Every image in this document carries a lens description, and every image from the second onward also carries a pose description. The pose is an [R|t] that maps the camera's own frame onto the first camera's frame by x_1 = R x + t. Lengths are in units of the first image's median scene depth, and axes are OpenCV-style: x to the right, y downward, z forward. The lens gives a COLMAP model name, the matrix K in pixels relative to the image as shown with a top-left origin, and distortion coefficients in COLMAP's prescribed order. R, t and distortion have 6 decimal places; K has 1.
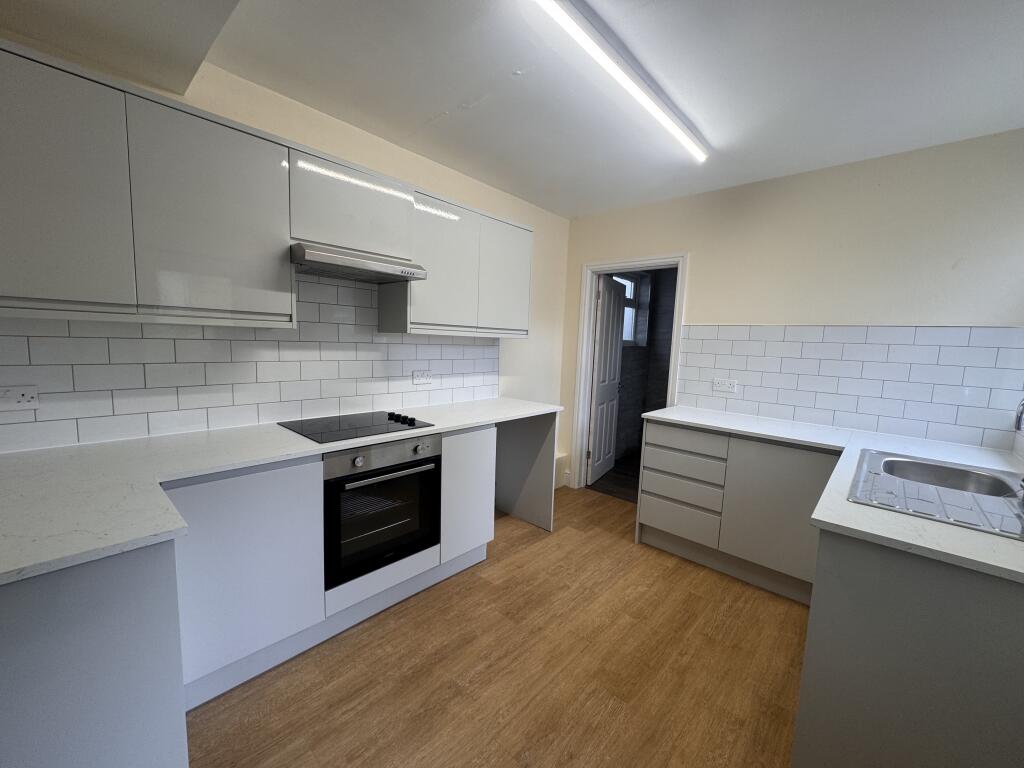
lens RADIAL K [[409.3, 0, 512.0], [0, 409.3, 384.0], [0, 0, 1]] dist [-0.000377, -0.000104]
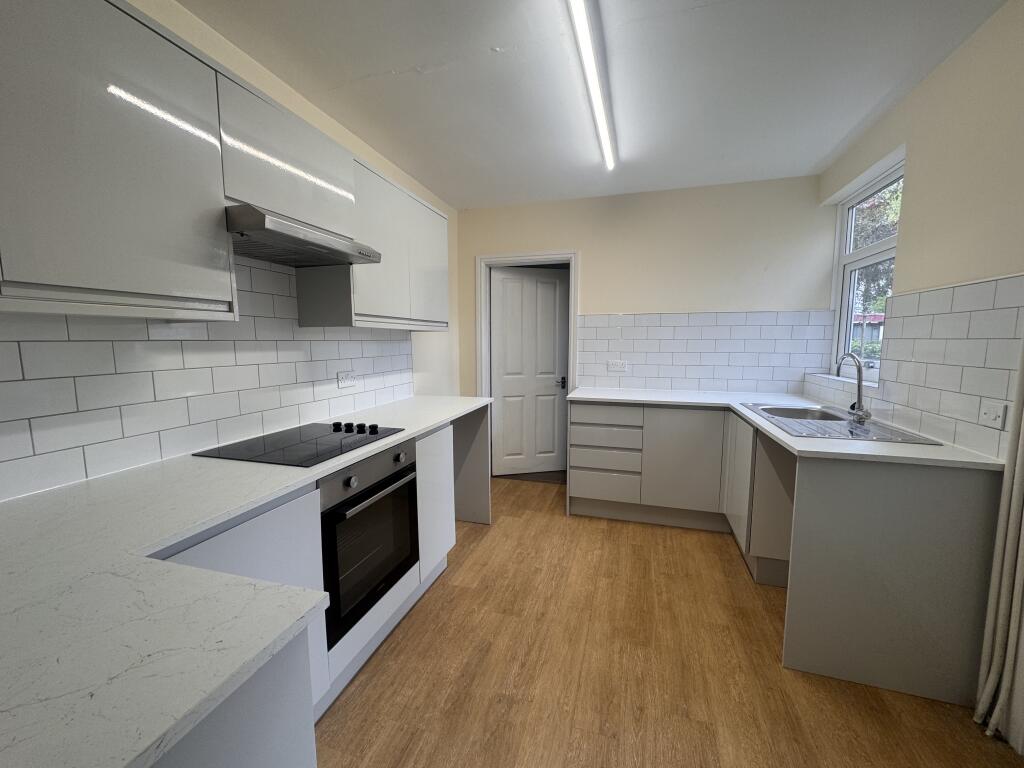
lens RADIAL K [[409.3, 0, 512.0], [0, 409.3, 384.0], [0, 0, 1]] dist [-0.000377, -0.000104]
pose [[0.898548, -0.085676, 0.430432, -0.338801], [0.082630, 0.996246, 0.025805, -0.000294], [-0.431027, 0.012379, 0.902254, 0.099516]]
